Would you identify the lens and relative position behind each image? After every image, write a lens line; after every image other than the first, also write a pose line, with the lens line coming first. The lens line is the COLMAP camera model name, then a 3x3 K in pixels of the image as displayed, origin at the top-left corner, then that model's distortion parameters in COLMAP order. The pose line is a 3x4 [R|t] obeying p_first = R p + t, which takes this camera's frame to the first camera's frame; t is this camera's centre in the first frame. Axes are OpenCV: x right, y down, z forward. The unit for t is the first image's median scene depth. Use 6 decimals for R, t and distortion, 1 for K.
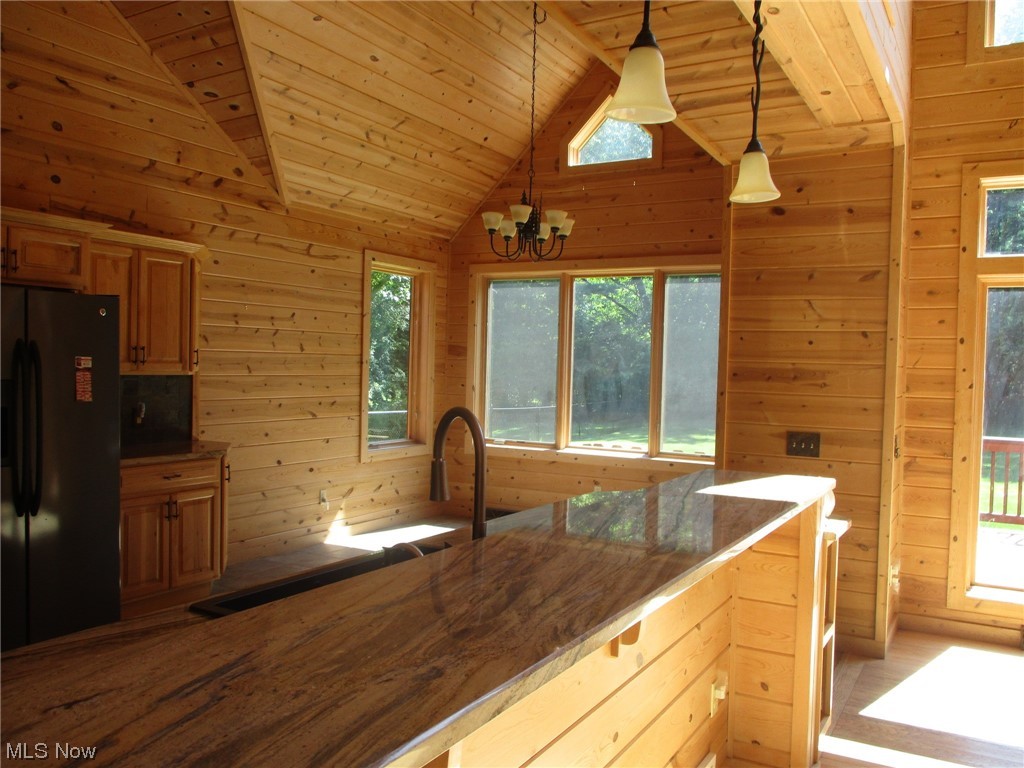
lens RADIAL K [[849.3, 0, 511.5], [0, 849.3, 387.9], [0, 0, 1]] dist [-0.030584, 0.017243]
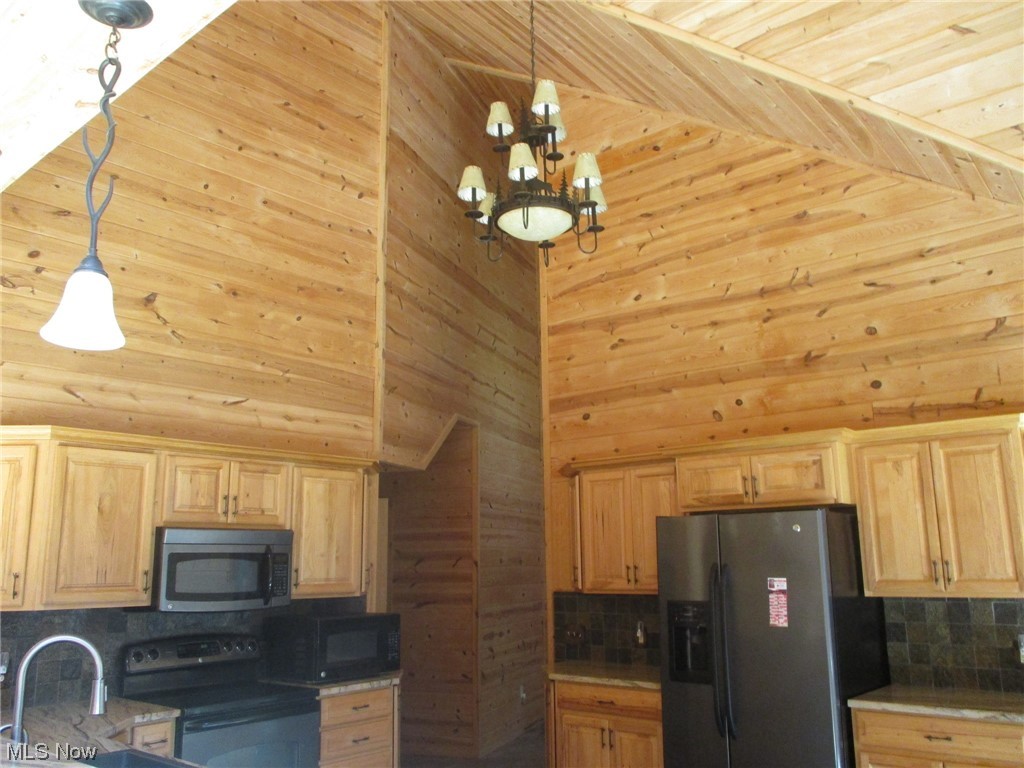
lens RADIAL K [[849.3, 0, 512.8], [0, 849.3, 383.2], [0, 0, 1]] dist [-0.030584, 0.017243]
pose [[-0.193700, -0.228871, -0.953991, 0.448074], [-0.021573, 0.973166, -0.229091, -0.022360], [0.980824, -0.023794, -0.193440, 0.783358]]
